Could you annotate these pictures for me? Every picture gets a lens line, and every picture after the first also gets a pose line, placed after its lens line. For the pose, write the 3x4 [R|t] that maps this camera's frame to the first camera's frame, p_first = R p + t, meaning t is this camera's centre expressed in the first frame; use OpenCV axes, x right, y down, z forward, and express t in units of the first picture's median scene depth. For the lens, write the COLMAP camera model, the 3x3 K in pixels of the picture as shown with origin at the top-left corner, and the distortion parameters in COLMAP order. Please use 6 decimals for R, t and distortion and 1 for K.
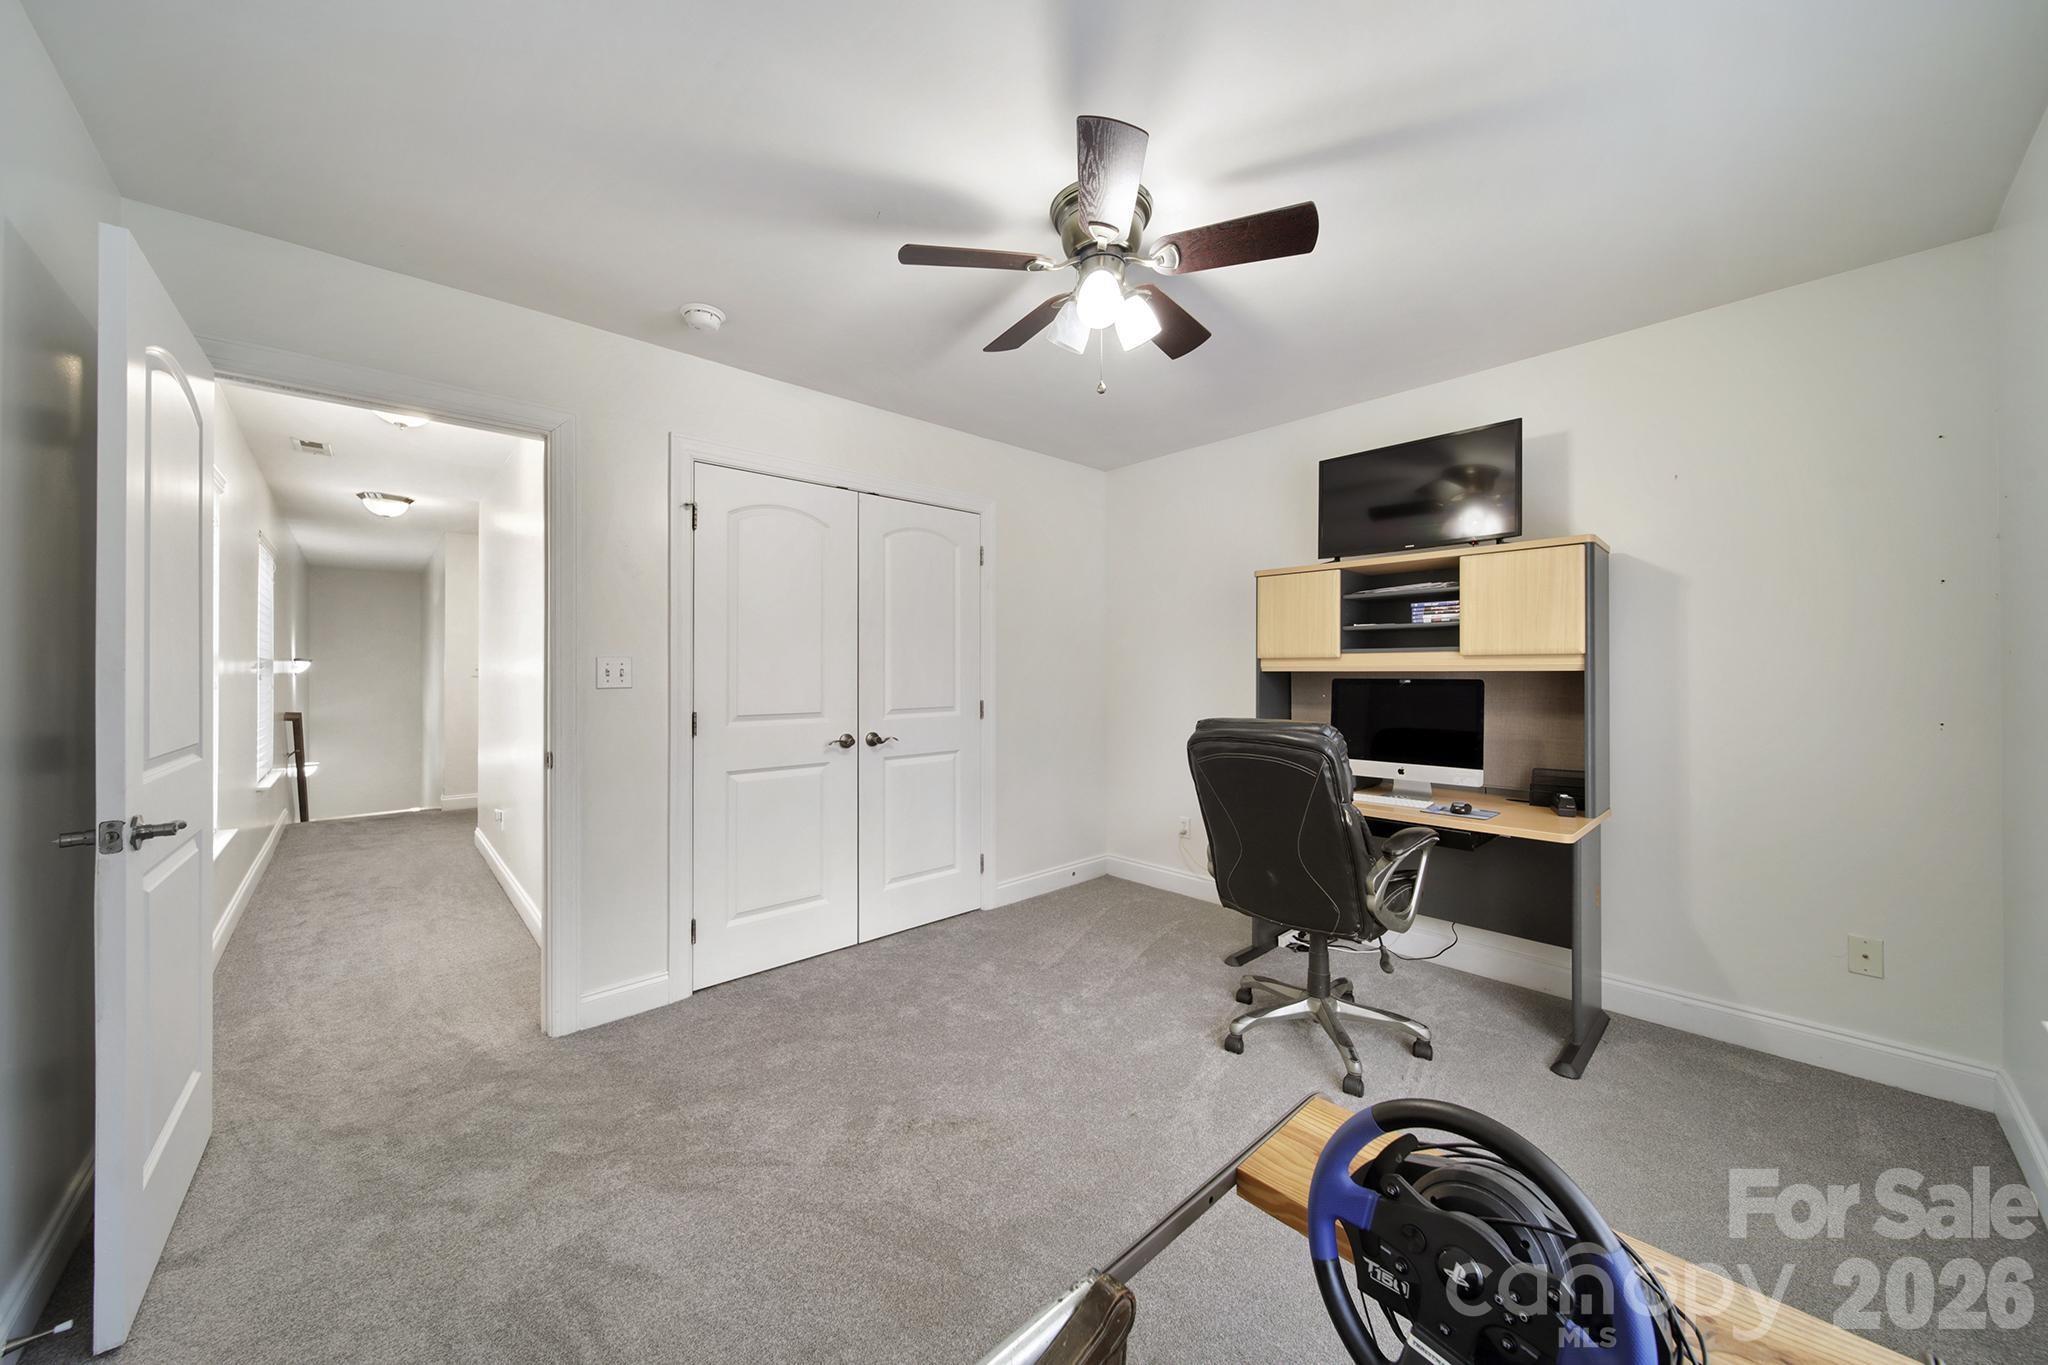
lens RADIAL K [[727.1, 0, 1064.2], [0, 727.1, 672.3], [0, 0, 1]] dist [-0.001172, -0.000336]
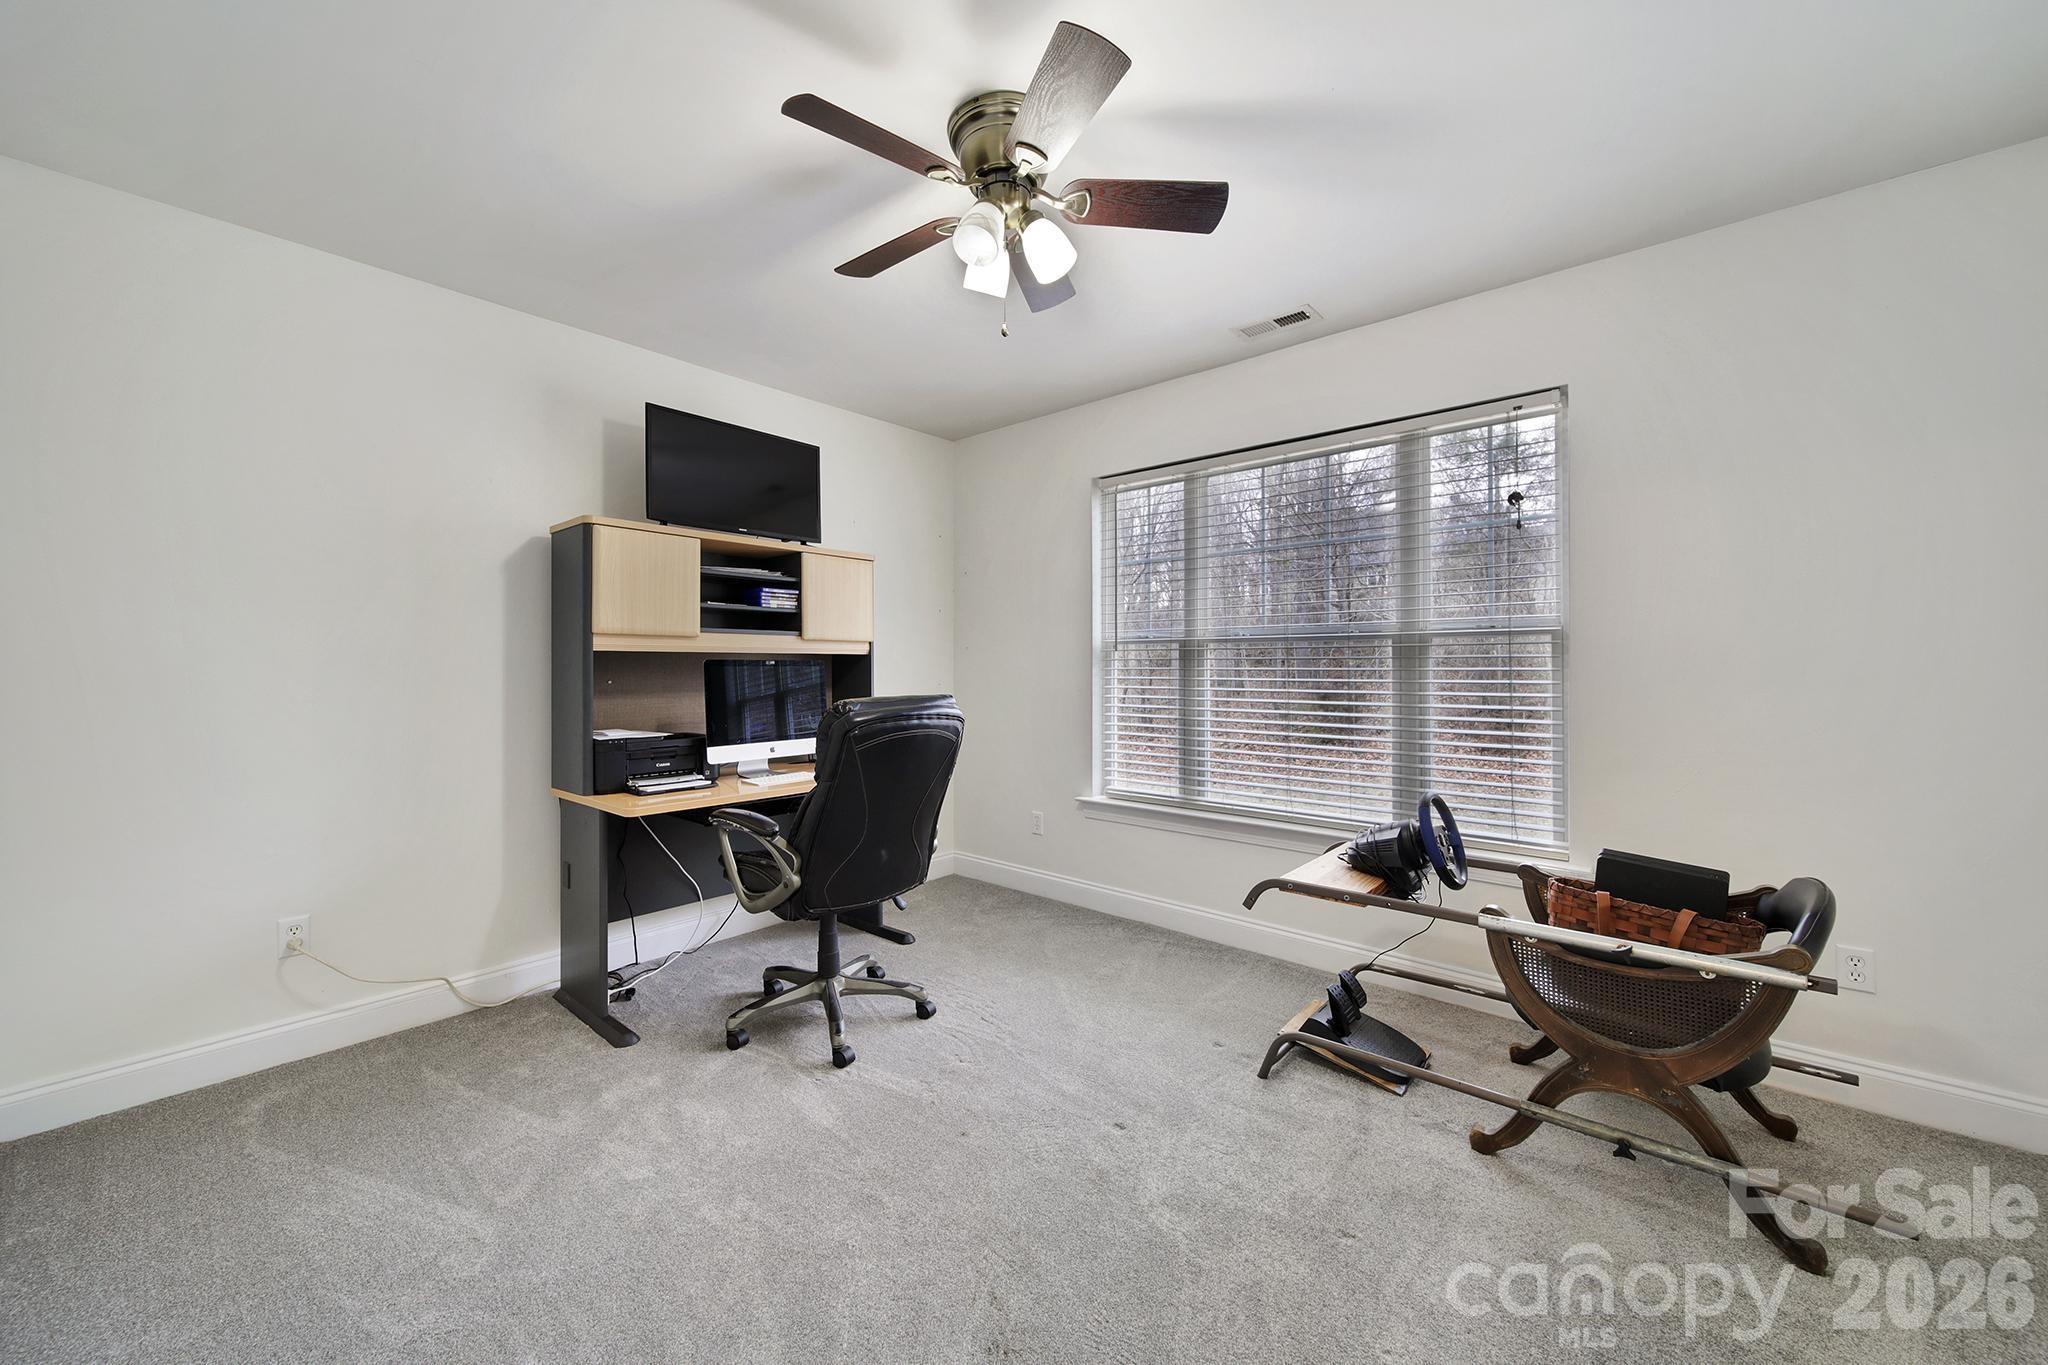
lens RADIAL K [[800.6, 0, 963.0], [0, 800.6, 661.3], [0, 0, 1]] dist [-0.000441, -0.000016]
pose [[-0.069868, 0.013895, 0.997459, -0.673885], [0.002673, 0.999902, -0.013741, 0.026478], [-0.997553, 0.001706, -0.069899, 0.791524]]
